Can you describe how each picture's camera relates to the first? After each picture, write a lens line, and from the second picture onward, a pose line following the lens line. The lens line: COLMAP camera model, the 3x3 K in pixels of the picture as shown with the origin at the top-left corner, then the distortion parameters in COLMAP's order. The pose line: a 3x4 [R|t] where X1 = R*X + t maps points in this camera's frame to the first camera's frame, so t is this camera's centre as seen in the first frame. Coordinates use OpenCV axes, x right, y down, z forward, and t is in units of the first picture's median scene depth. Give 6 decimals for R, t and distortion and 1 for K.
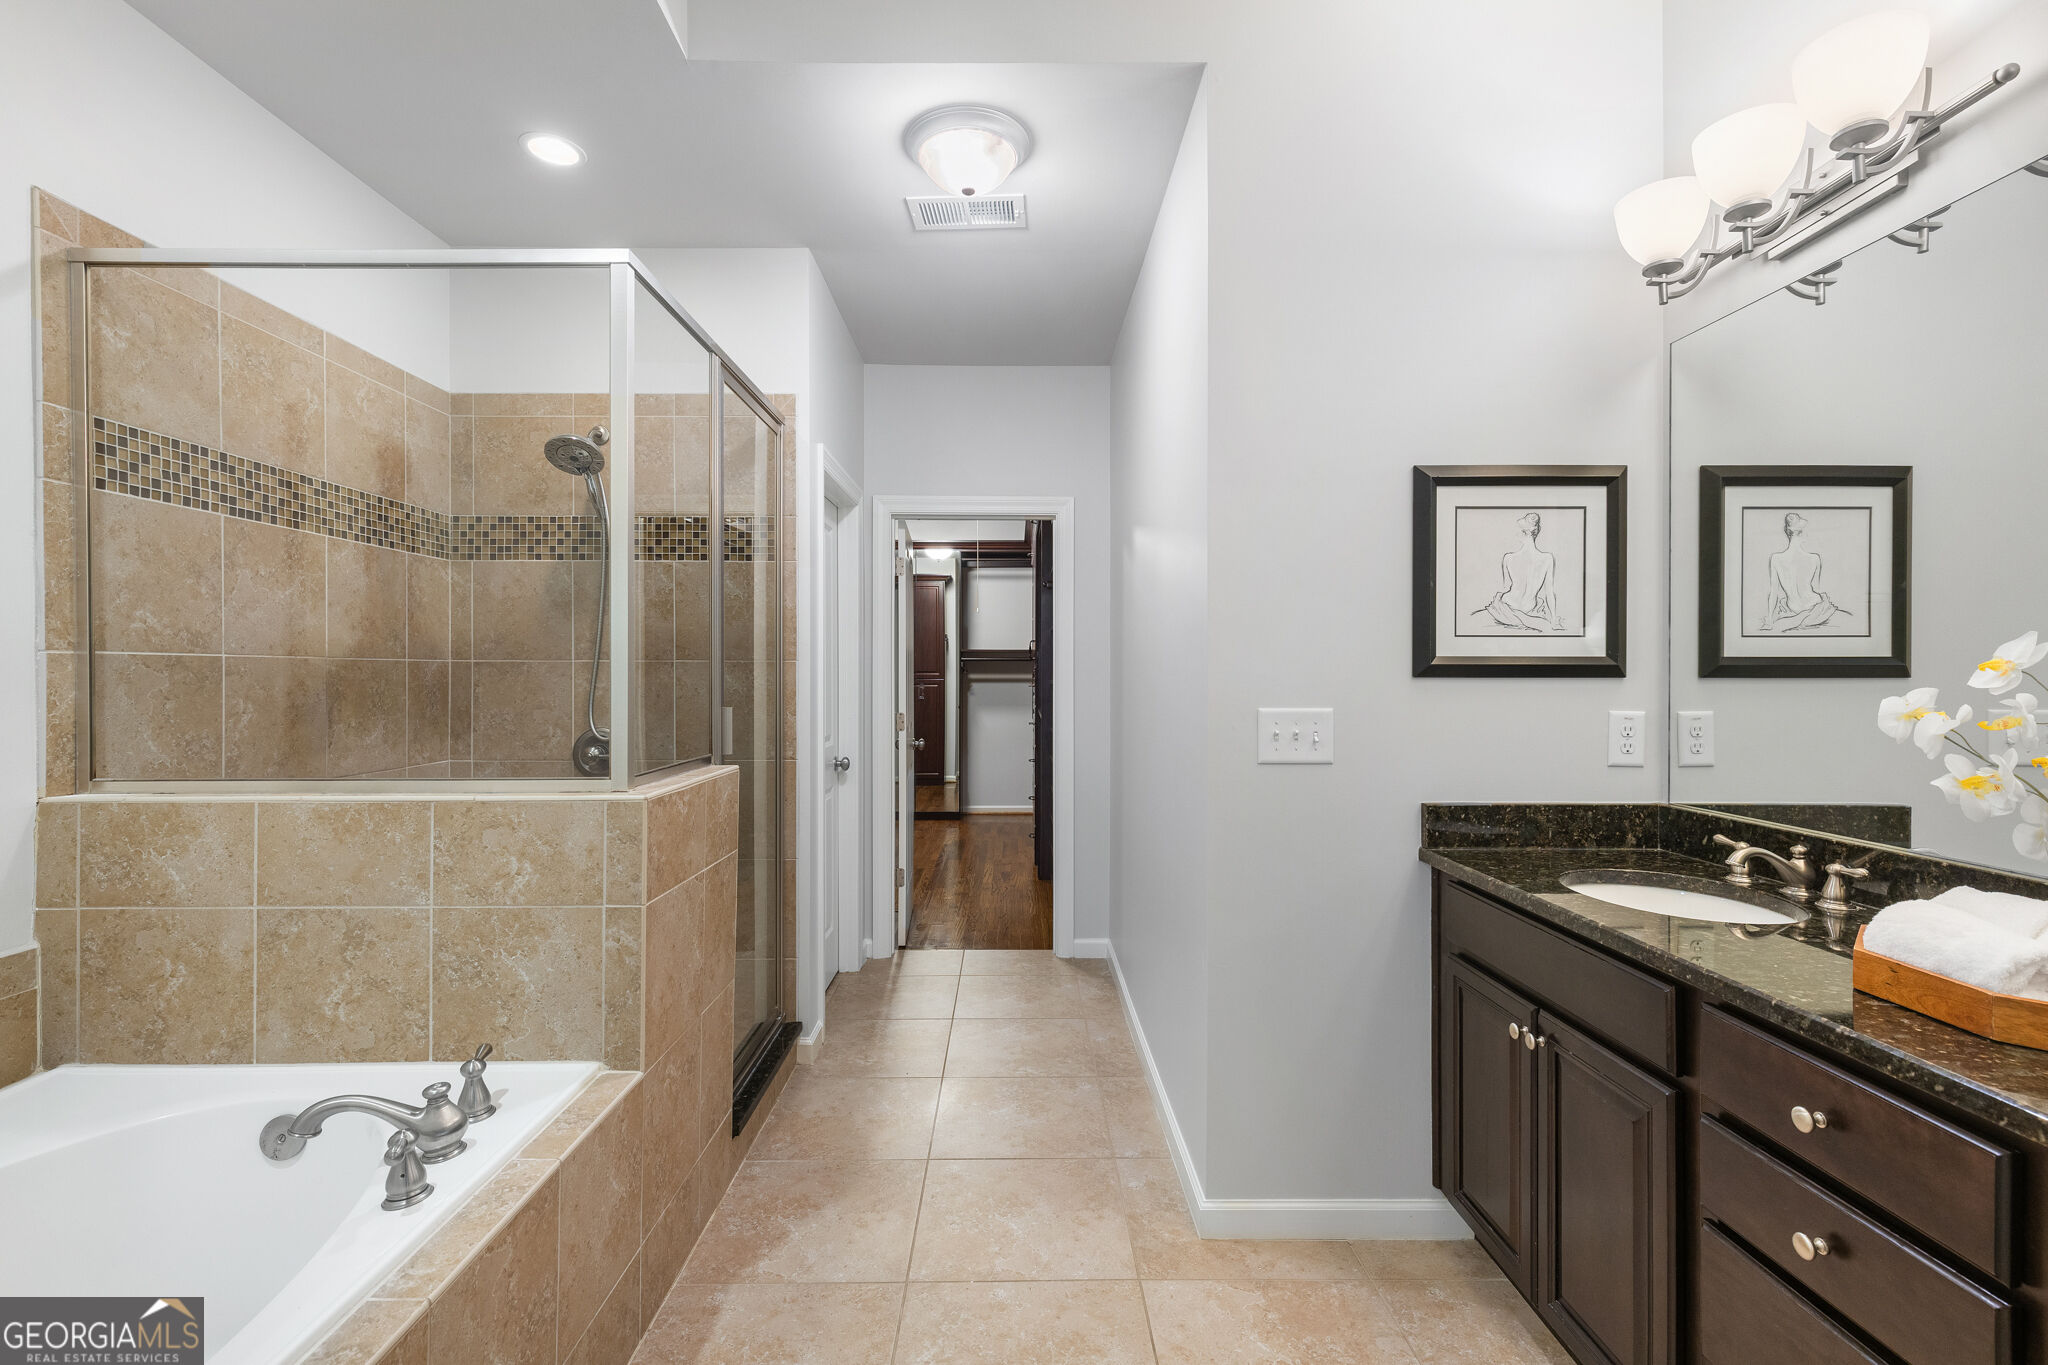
lens RADIAL K [[931.9, 0, 1018.3], [0, 931.9, 683.8], [0, 0, 1]] dist [0.007954, -0.000708]
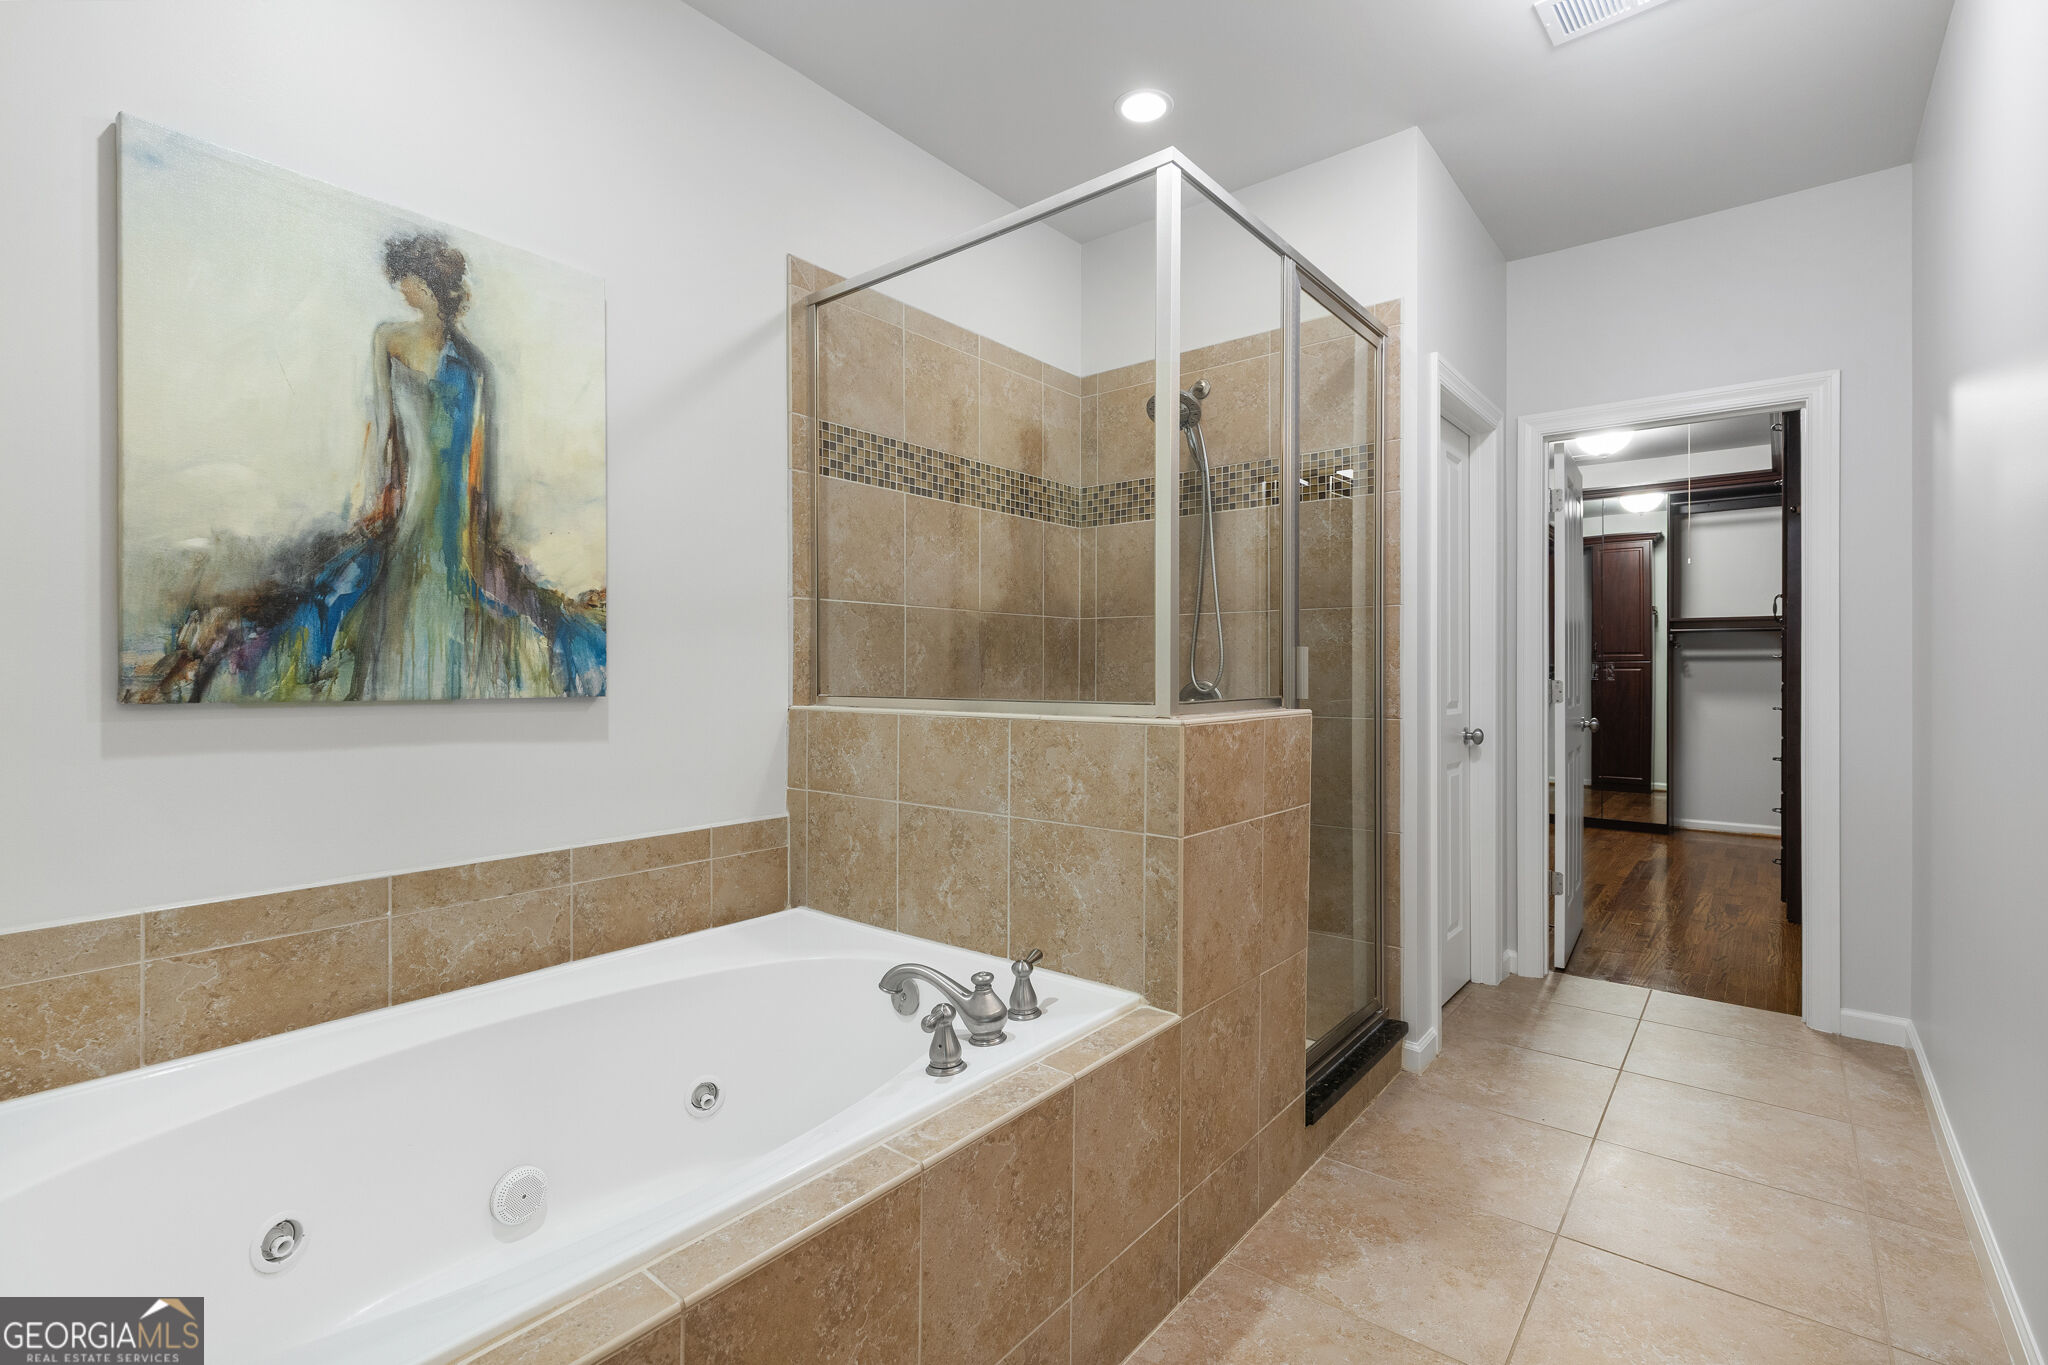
lens RADIAL K [[931.9, 0, 1021.2], [0, 931.9, 669.8], [0, 0, 1]] dist [0.007954, -0.000708]
pose [[0.775015, 0.002337, -0.631939, 0.048805], [-0.008198, 0.999946, -0.006357, 0.055694], [0.631890, 0.010108, 0.774992, 0.125300]]
